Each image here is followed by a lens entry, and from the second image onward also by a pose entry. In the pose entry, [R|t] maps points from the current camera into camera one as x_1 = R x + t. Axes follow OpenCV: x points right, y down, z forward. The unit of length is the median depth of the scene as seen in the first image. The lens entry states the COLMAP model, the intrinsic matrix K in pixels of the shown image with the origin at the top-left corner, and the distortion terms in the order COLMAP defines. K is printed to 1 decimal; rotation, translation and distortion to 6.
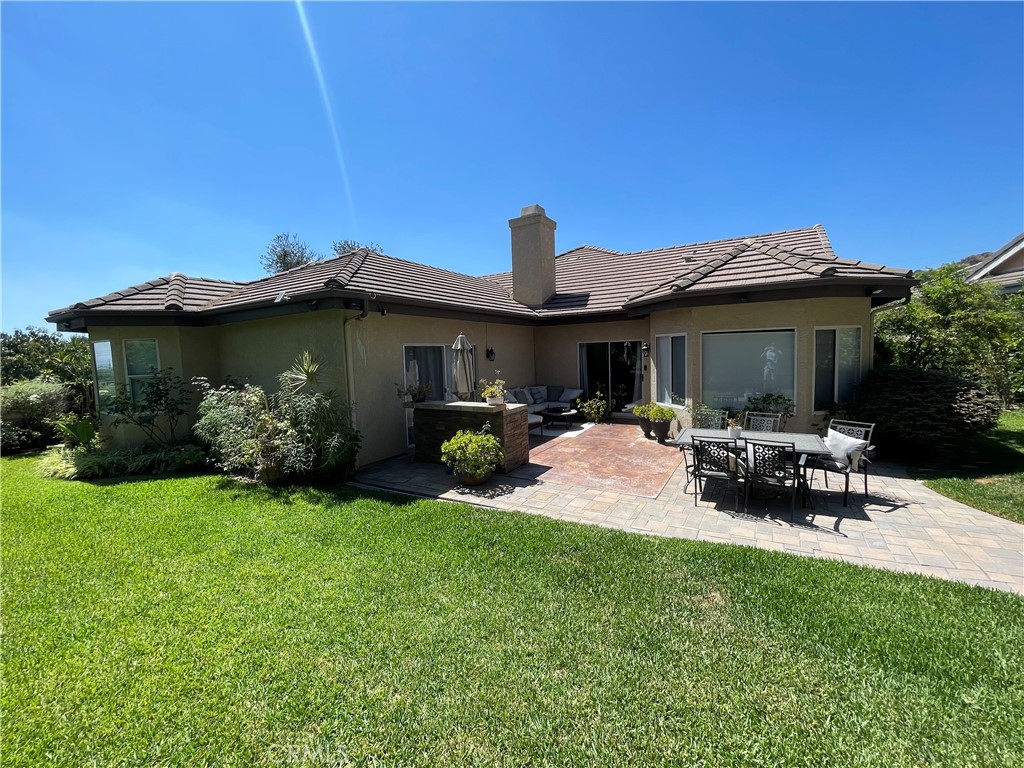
lens RADIAL K [[413.7, 0, 512.9], [0, 413.7, 384.0], [0, 0, 1]] dist [-0.002771, 0.000019]
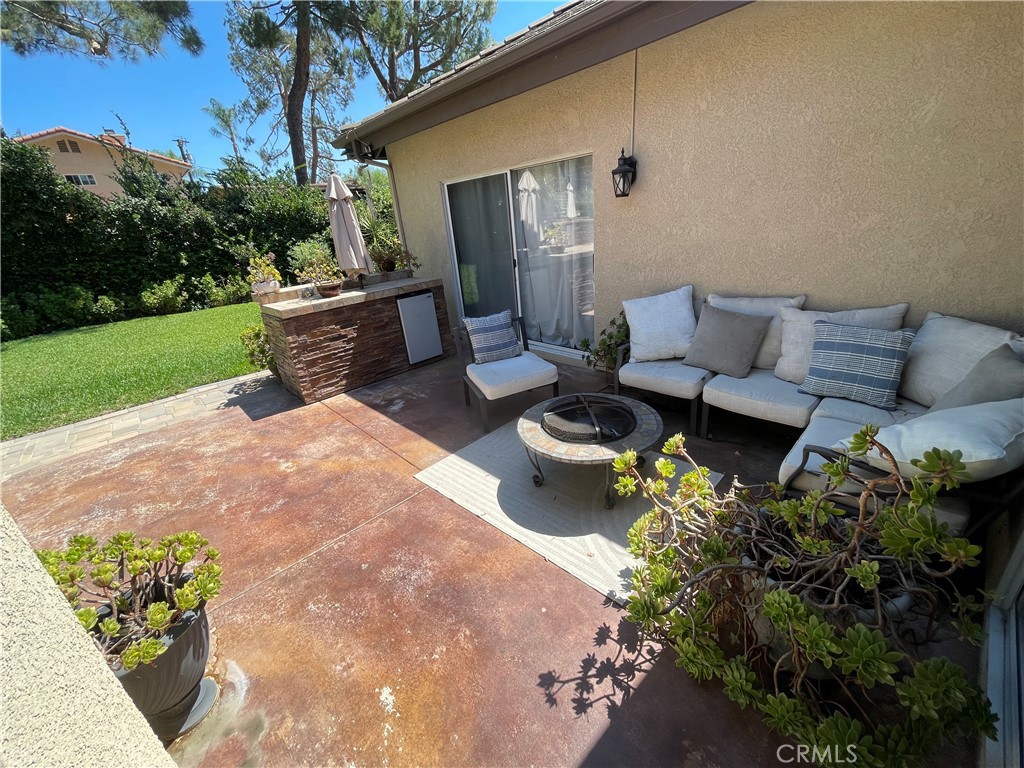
lens RADIAL K [[413.7, 0, 511.1], [0, 413.7, 382.2], [0, 0, 1]] dist [-0.002771, 0.000019]
pose [[-0.275729, 0.406795, -0.870914, 0.504756], [0.031892, 0.909409, 0.414679, -0.088378], [0.960706, 0.086564, -0.263724, 1.545890]]
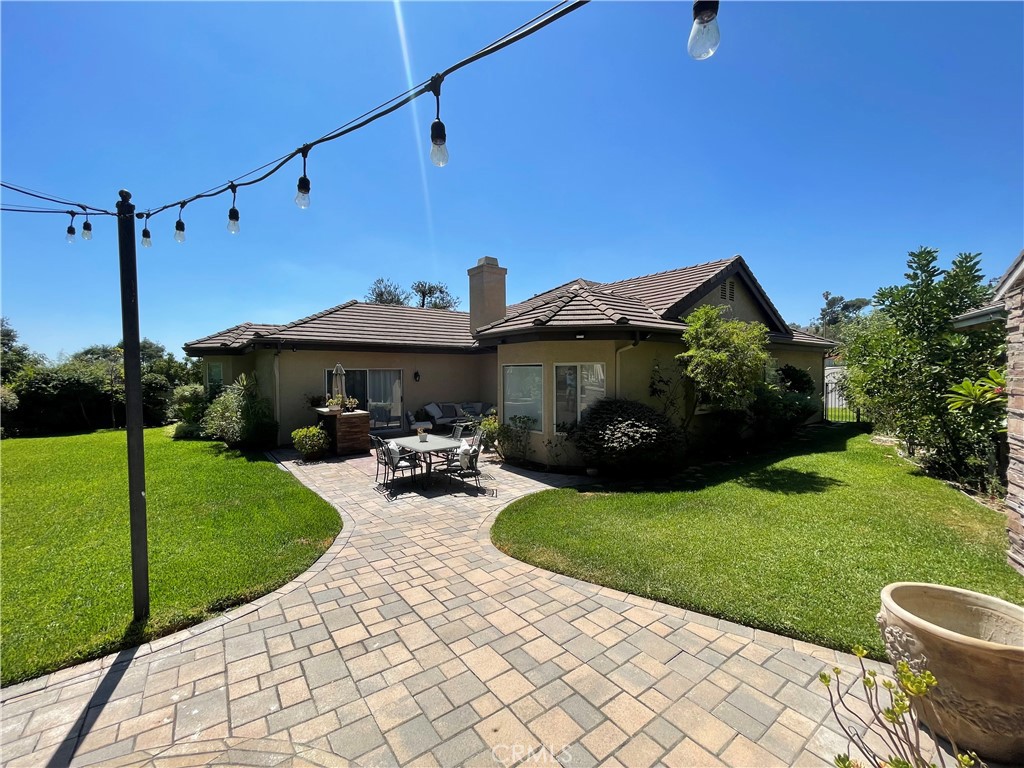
lens RADIAL K [[413.7, 0, 511.8], [0, 413.7, 381.8], [0, 0, 1]] dist [-0.002771, 0.000019]
pose [[0.931131, 0.033146, -0.363176, 1.096777], [-0.048681, 0.998246, -0.033705, -0.036342], [0.361422, 0.049063, 0.931111, -0.202716]]
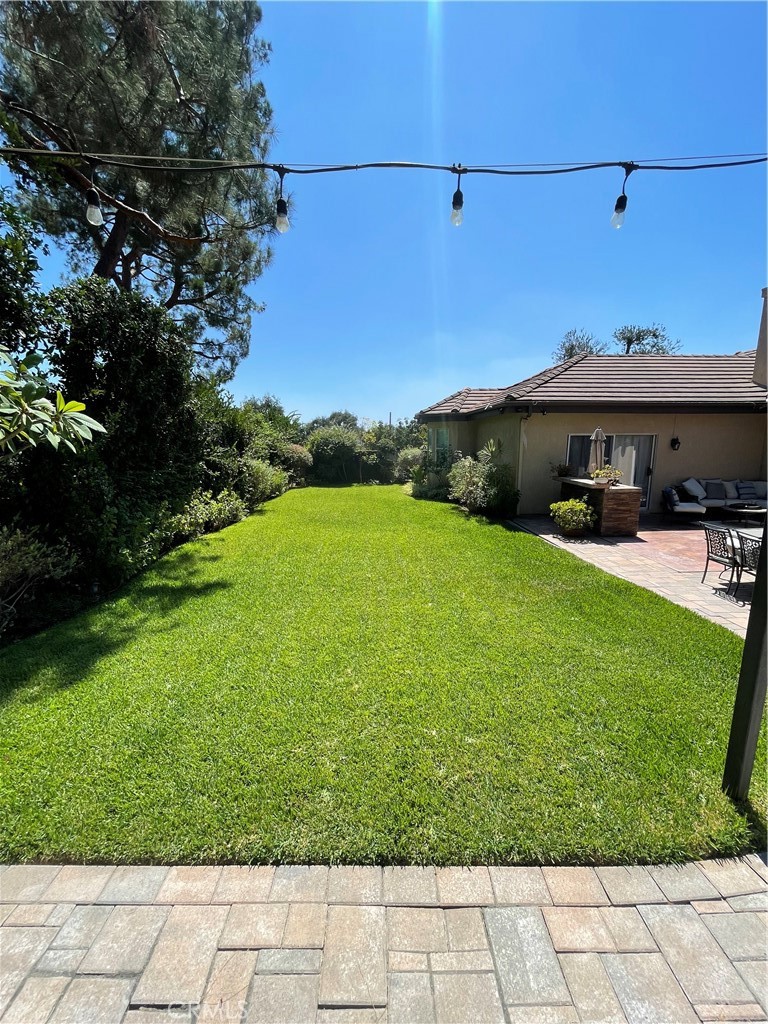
lens RADIAL K [[413.7, 0, 388.1], [0, 413.7, 514.8], [0, 0, 1]] dist [-0.002771, 0.000019]
pose [[0.552637, 0.178530, -0.814076, 0.655684], [-0.075029, 0.983478, 0.164747, -0.018329], [0.830038, -0.029966, 0.556902, -0.300217]]
